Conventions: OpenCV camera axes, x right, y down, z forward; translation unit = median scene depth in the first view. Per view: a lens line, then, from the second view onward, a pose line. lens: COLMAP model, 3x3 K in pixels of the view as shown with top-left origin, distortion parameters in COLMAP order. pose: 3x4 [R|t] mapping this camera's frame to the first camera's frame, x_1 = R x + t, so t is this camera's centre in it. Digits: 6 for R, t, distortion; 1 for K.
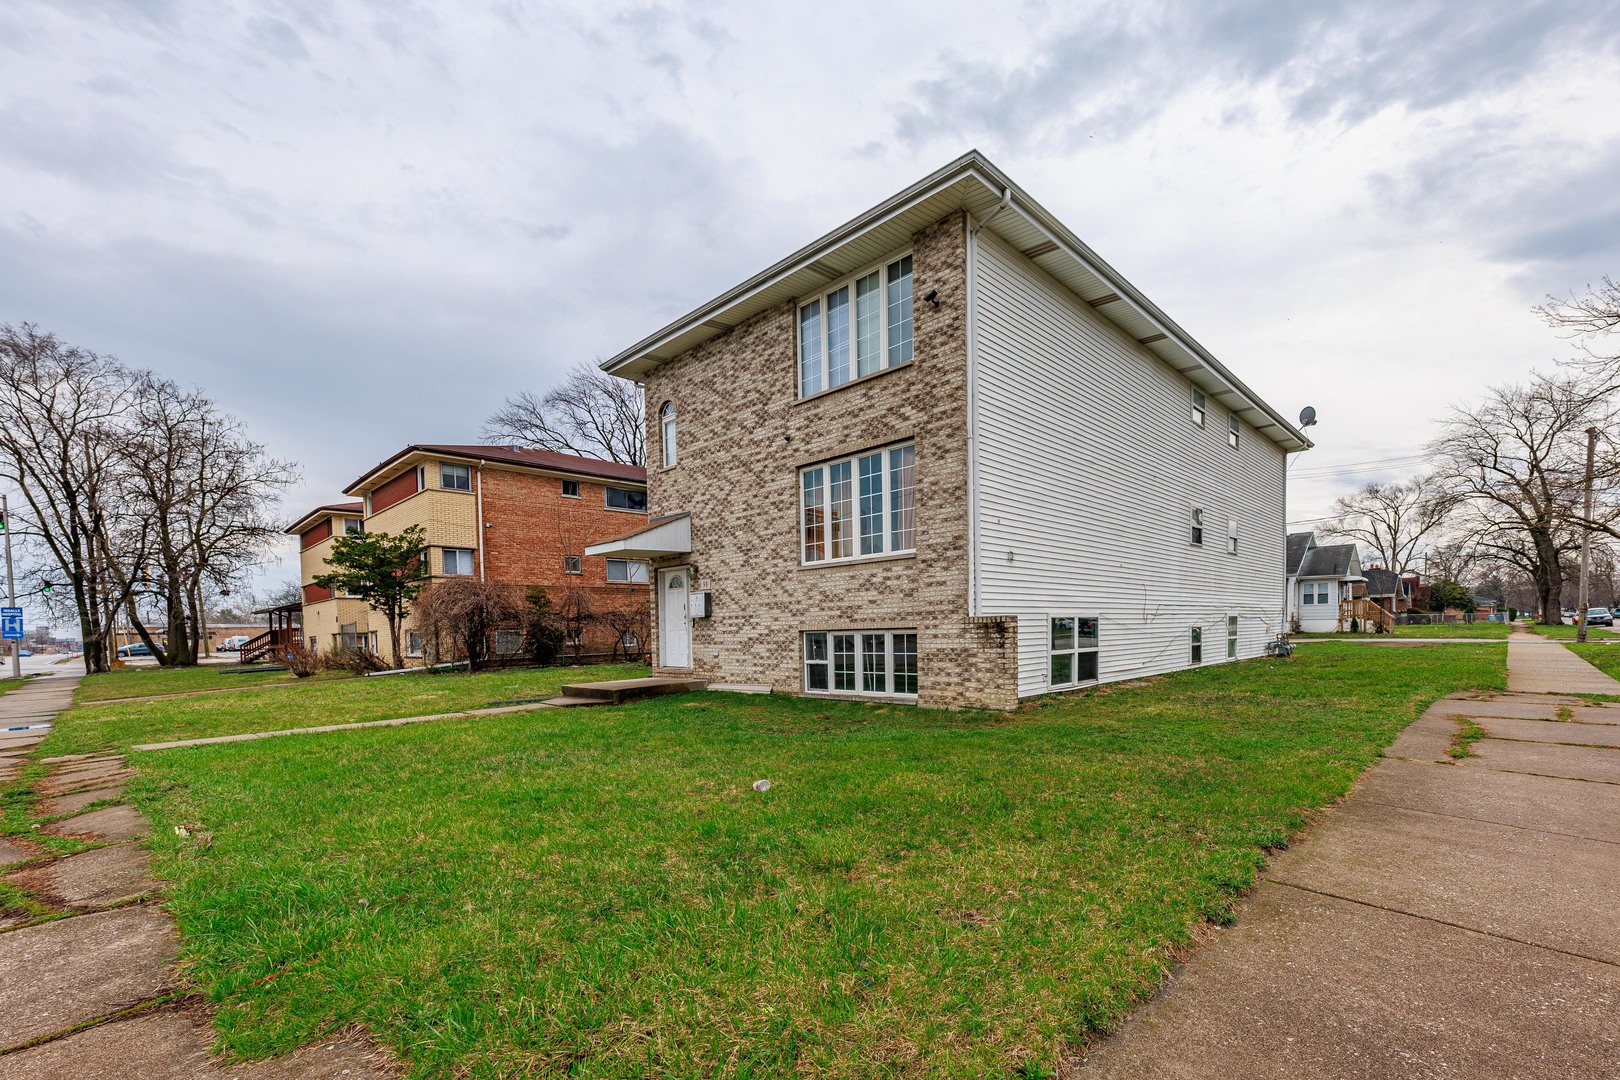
lens RADIAL K [[648.7, 0, 805.5], [0, 648.7, 513.9], [0, 0, 1]] dist [-0.000384, -0.000360]
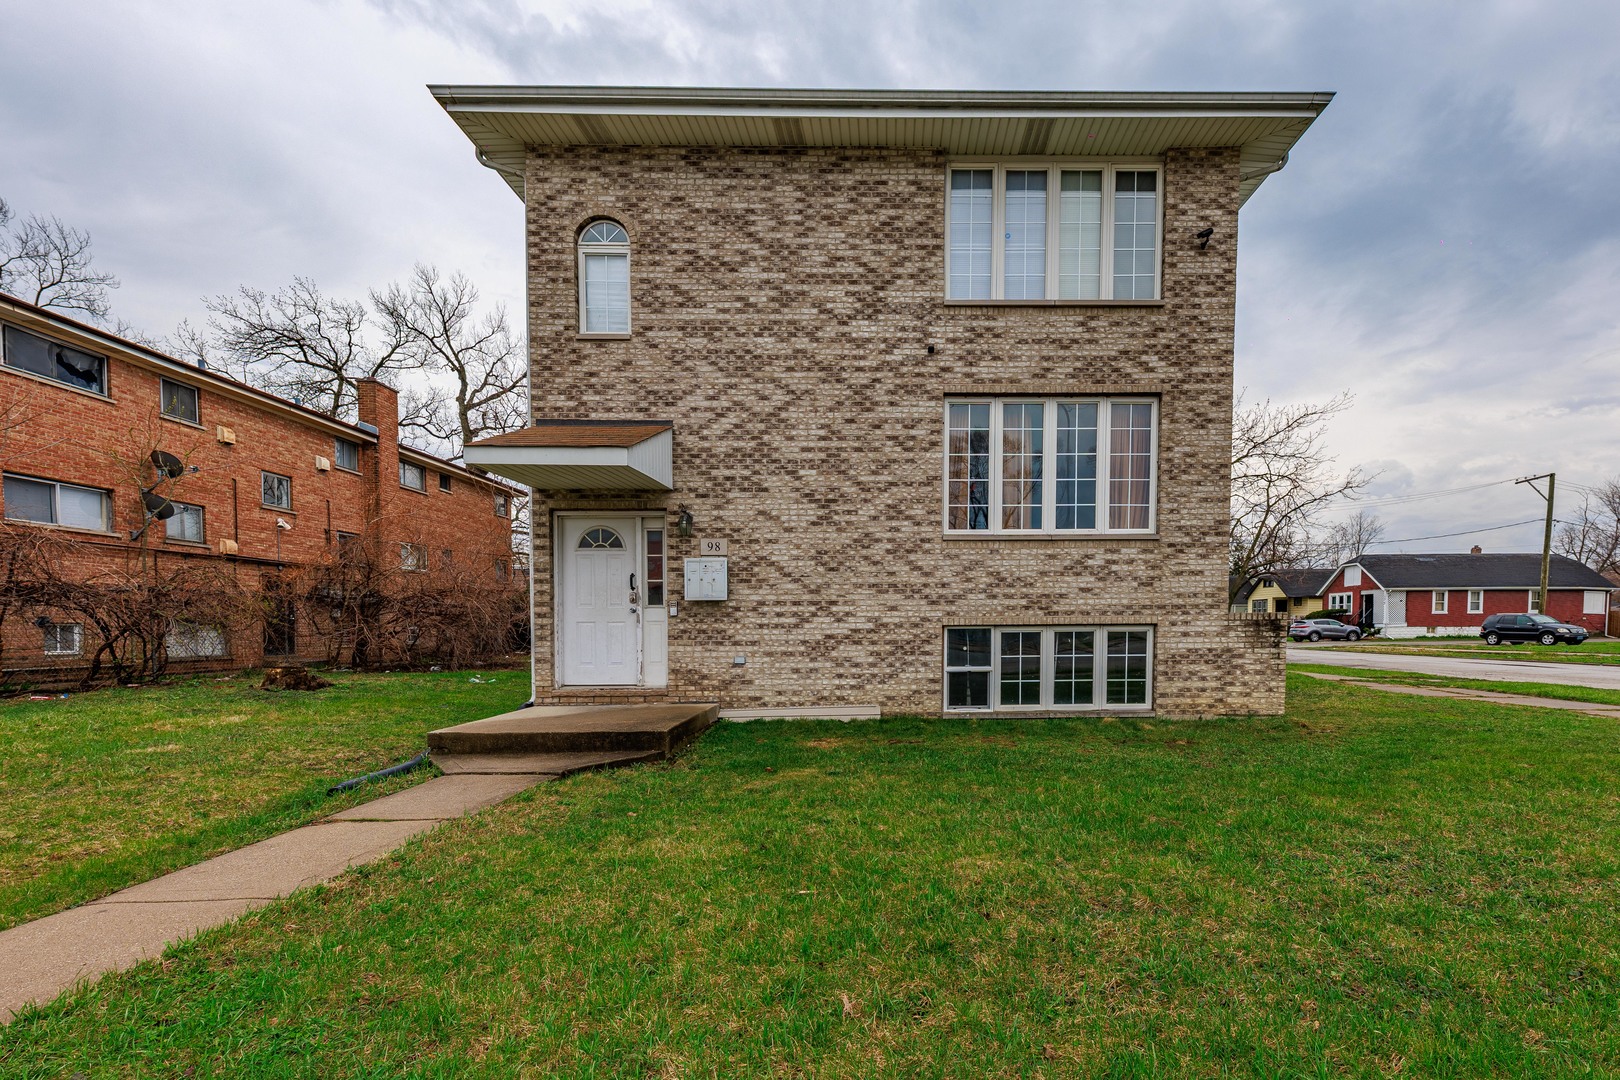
lens RADIAL K [[722.2, 0, 810.0], [0, 722.2, 540.0], [0, 0, 1]] dist [0.012552, 0.000255]
pose [[0.713491, 0.103859, 0.692924, -0.712112], [-0.134749, 0.990832, -0.009762, 0.123839], [-0.687585, -0.086406, 0.720945, 0.581127]]
